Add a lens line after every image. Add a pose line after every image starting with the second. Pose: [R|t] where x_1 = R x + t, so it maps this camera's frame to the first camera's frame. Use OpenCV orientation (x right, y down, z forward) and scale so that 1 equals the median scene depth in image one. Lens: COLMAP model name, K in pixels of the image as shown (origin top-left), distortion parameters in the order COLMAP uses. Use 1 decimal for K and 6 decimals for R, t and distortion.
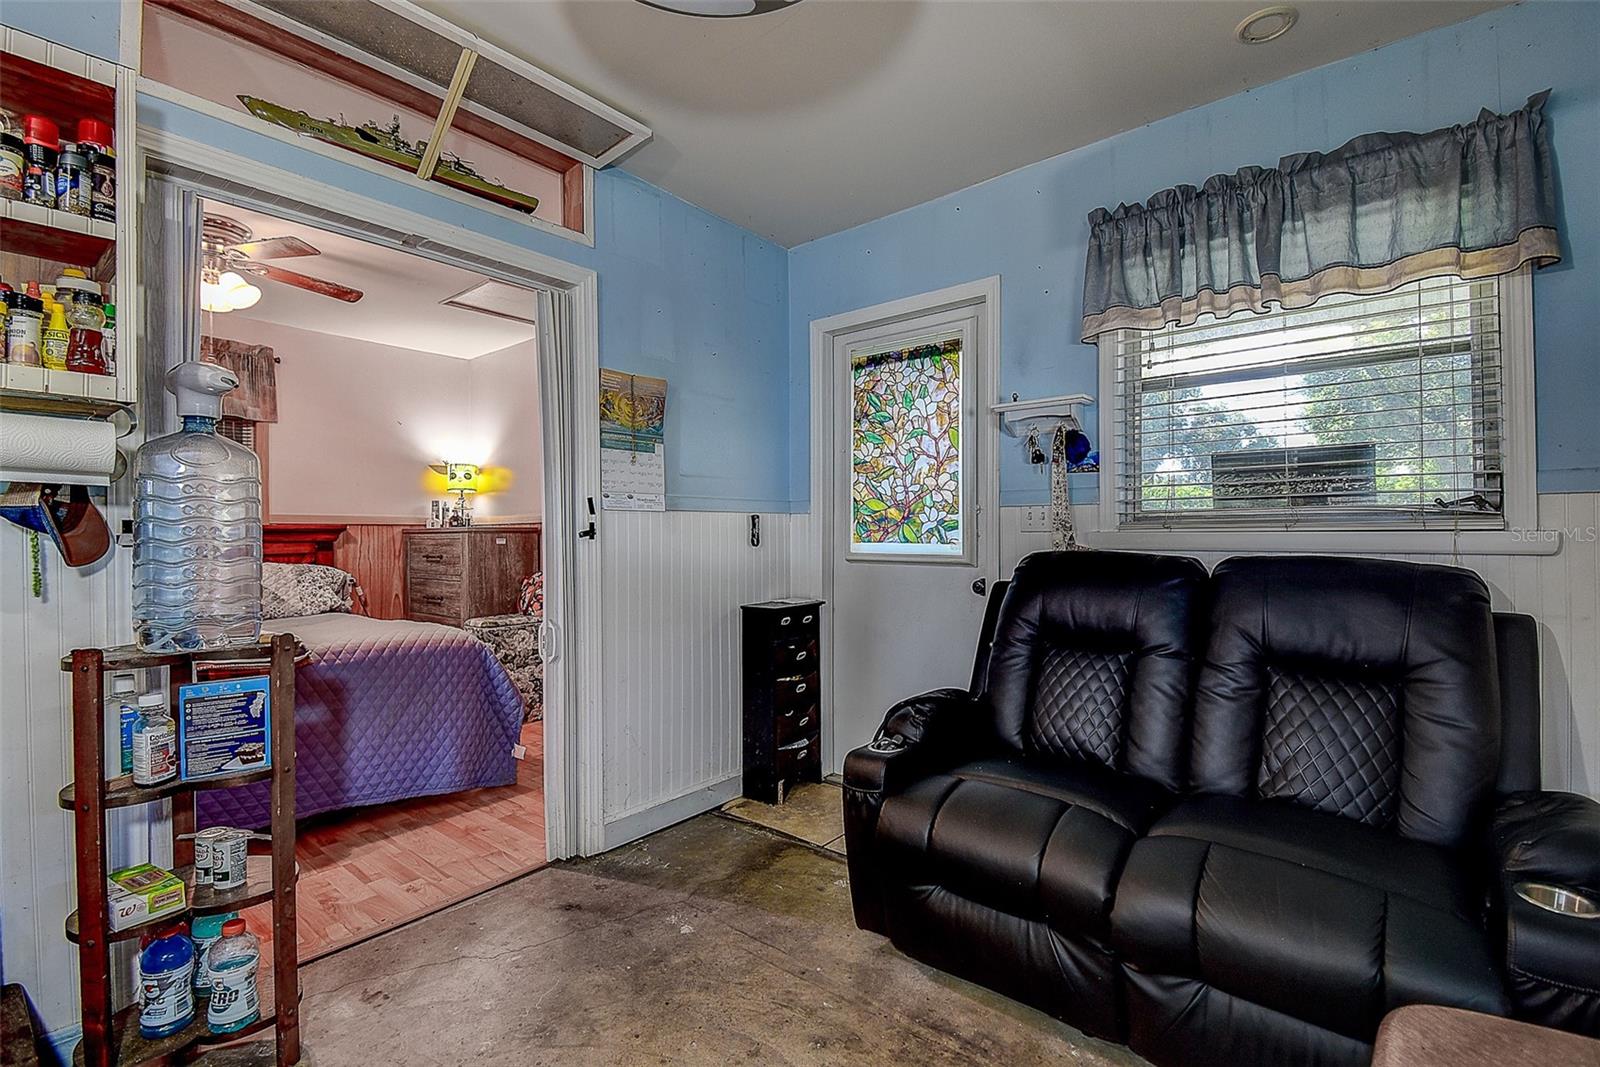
lens RADIAL K [[712.7, 0, 802.4], [0, 712.7, 534.9], [0, 0, 1]] dist [-0.005220, -0.006134]
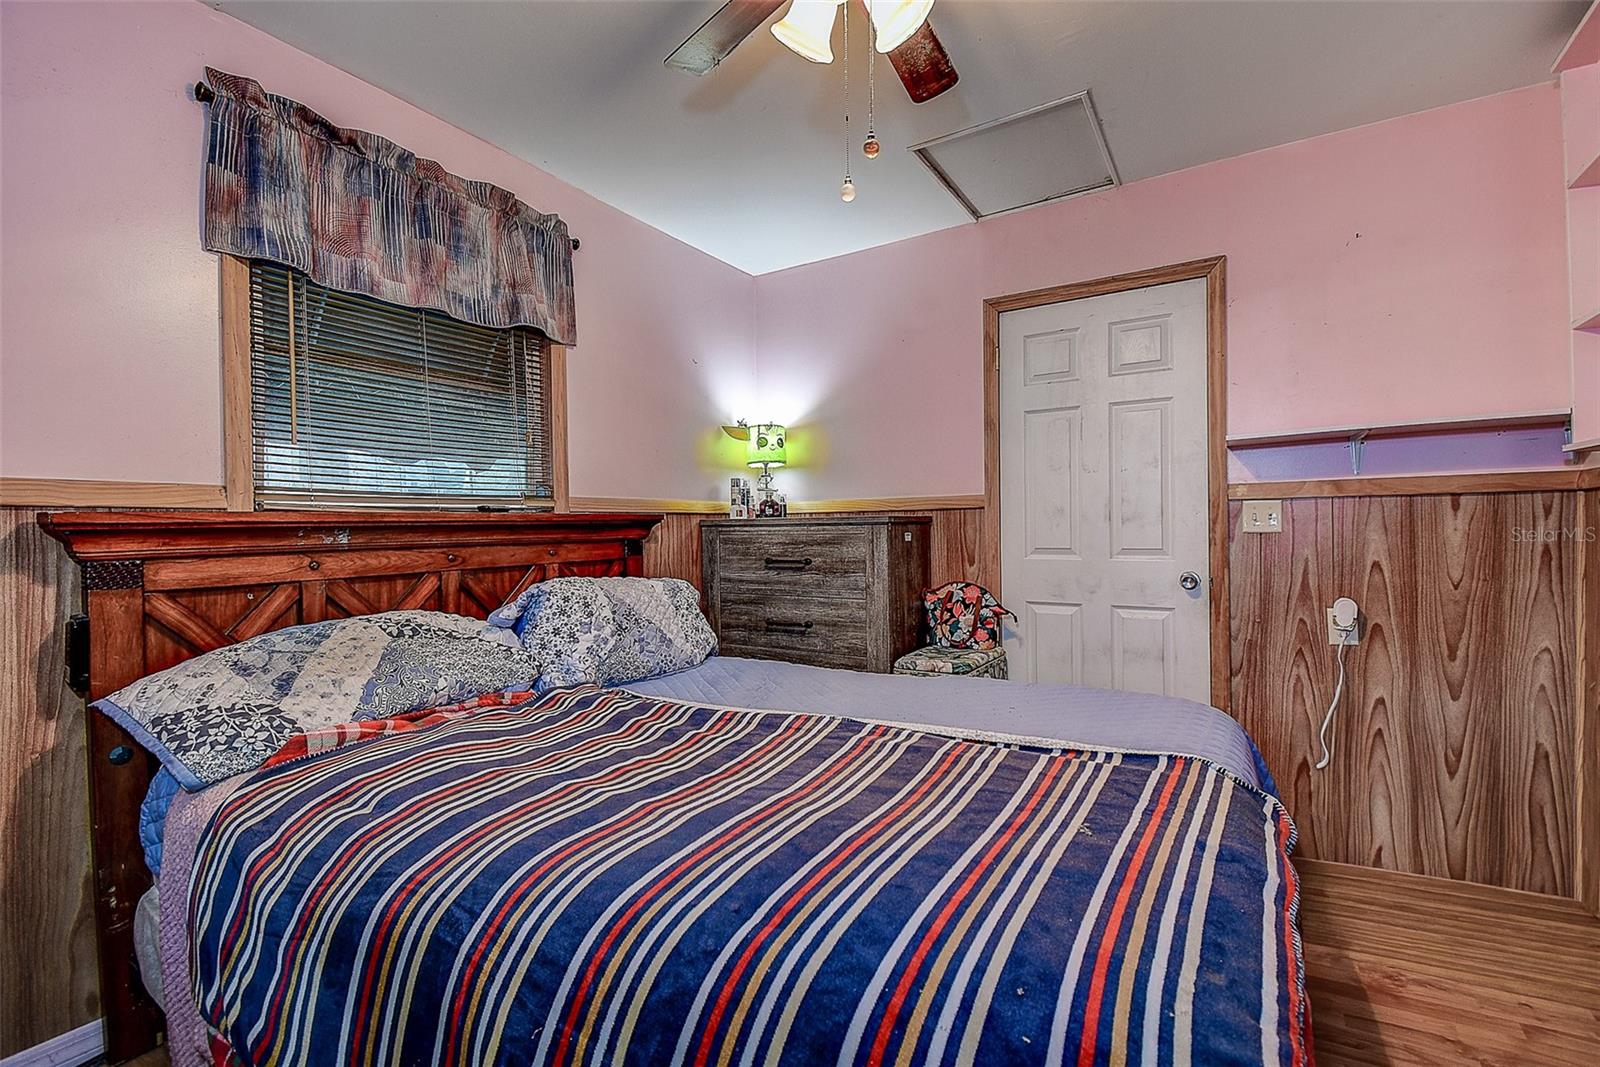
lens RADIAL K [[712.7, 0, 807.3], [0, 712.7, 526.7], [0, 0, 1]] dist [-0.005220, -0.006134]
pose [[0.988272, -0.008162, 0.152486, -0.595262], [0.008060, 0.999967, 0.001285, -0.001878], [-0.152491, -0.000041, 0.988305, 0.338846]]
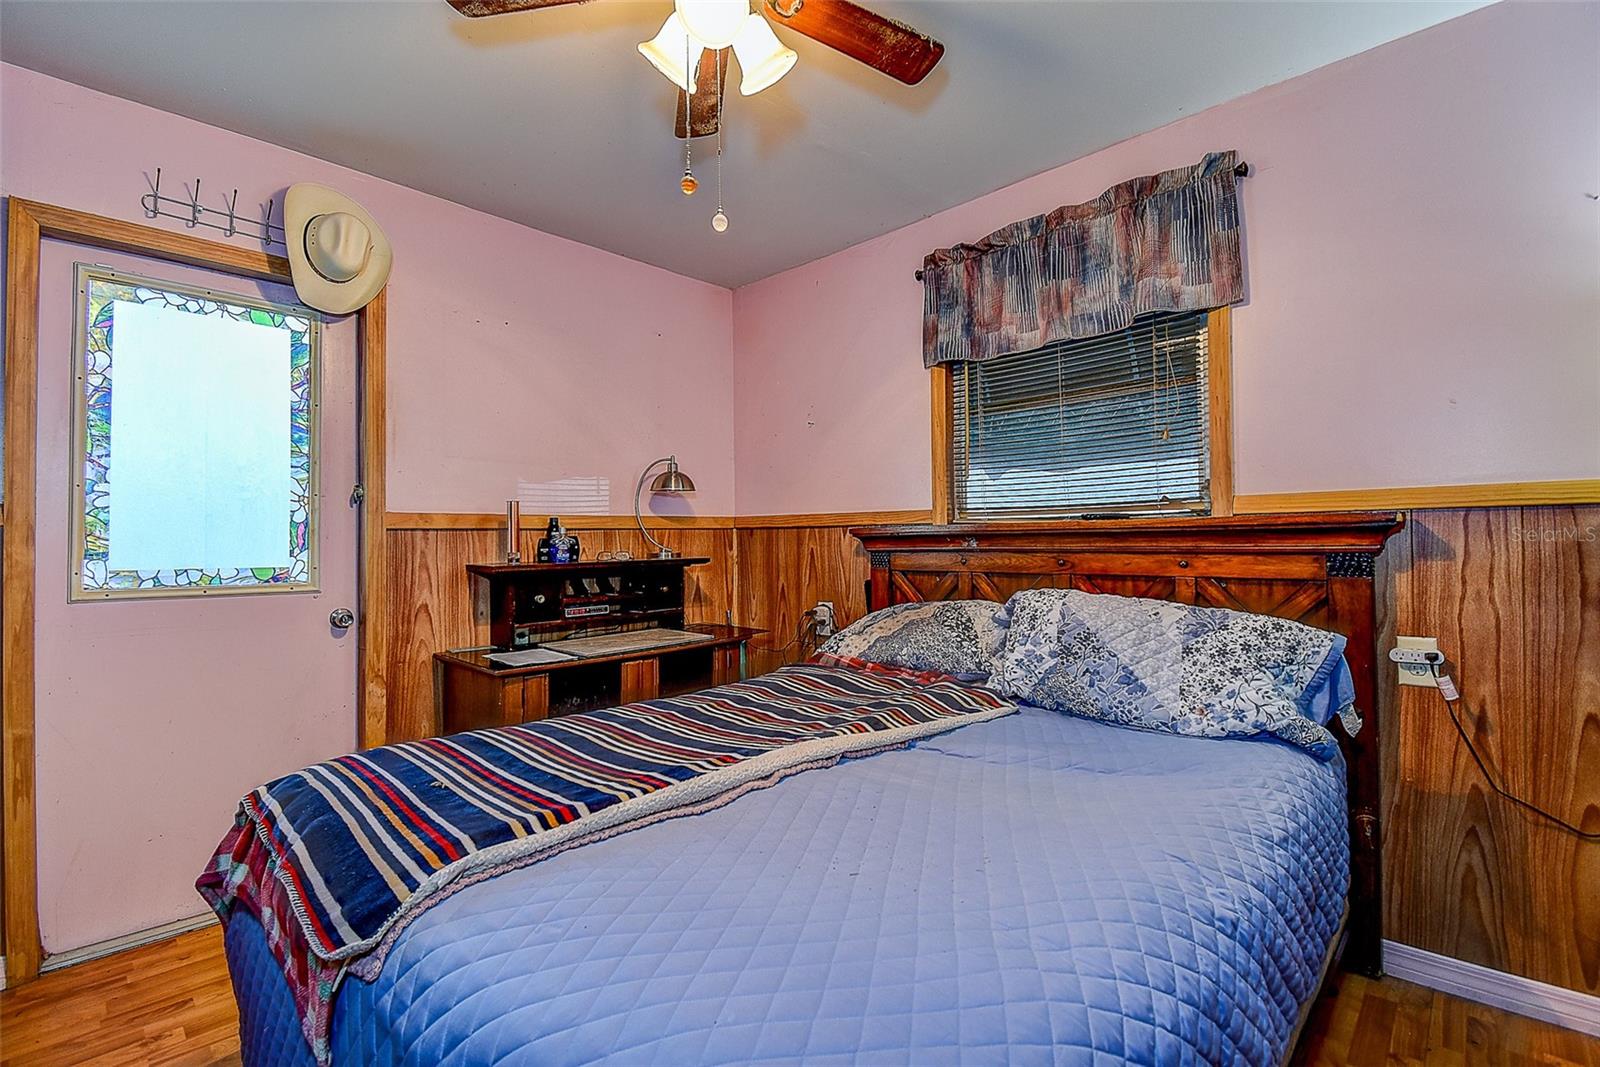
lens RADIAL K [[712.7, 0, 810.1], [0, 712.7, 528.6], [0, 0, 1]] dist [-0.005220, -0.006134]
pose [[-0.091729, -0.003004, -0.995779, -0.225058], [0.015620, 0.999868, -0.004455, -0.007852], [0.995661, -0.015963, -0.091670, 0.700829]]
